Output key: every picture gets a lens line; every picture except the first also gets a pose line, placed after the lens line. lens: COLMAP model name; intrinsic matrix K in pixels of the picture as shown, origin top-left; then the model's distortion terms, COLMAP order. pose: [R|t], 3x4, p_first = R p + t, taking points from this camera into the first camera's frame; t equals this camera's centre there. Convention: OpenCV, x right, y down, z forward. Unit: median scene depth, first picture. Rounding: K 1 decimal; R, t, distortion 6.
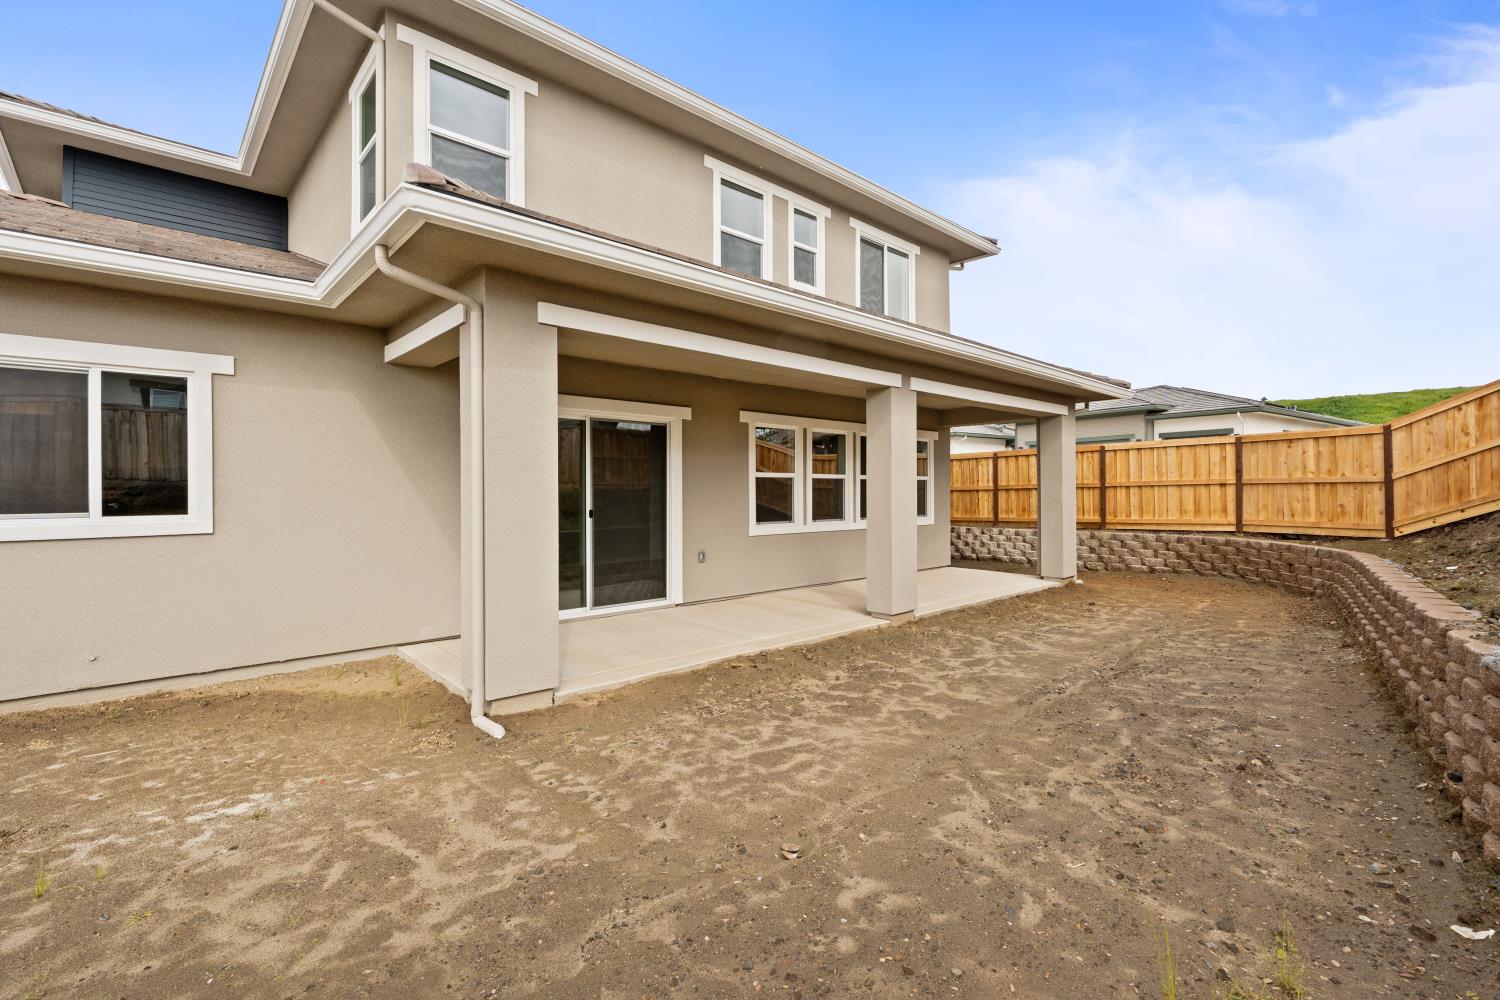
lens RADIAL K [[676.2, 0, 749.9], [0, 676.2, 492.7], [0, 0, 1]] dist [-0.011281, 0.003977]
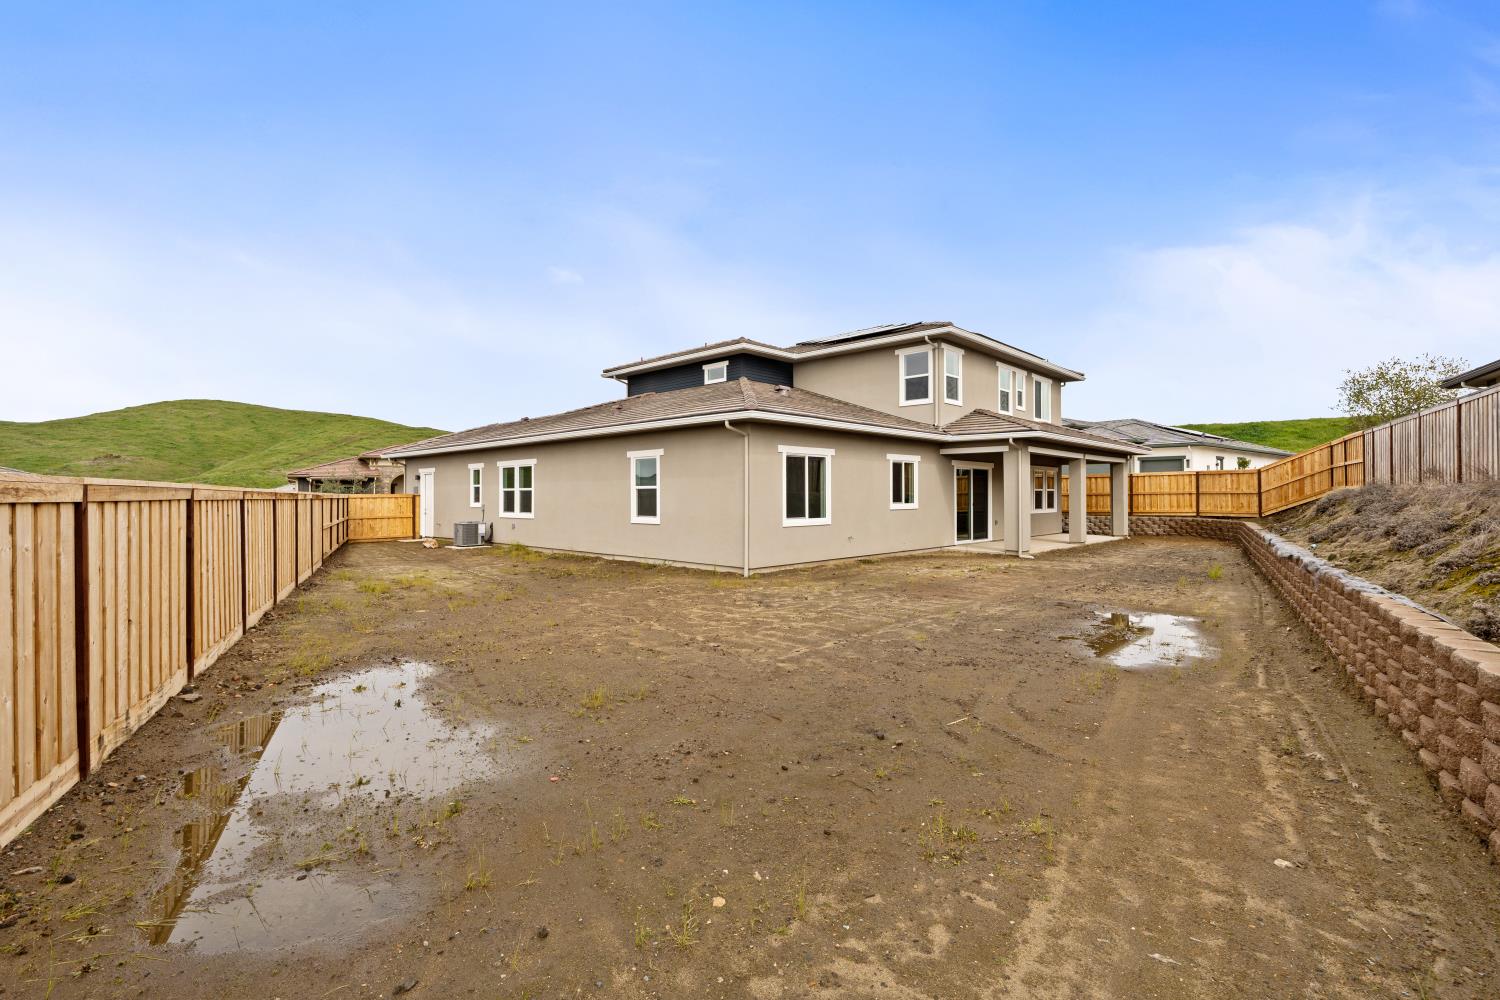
lens RADIAL K [[676.2, 0, 746.6], [0, 676.2, 489.6], [0, 0, 1]] dist [-0.011281, 0.003977]
pose [[0.997941, 0.004450, 0.063984, -0.877929], [-0.003889, 0.999953, -0.008899, -0.001024], [-0.064020, 0.008632, 0.997911, -1.090872]]
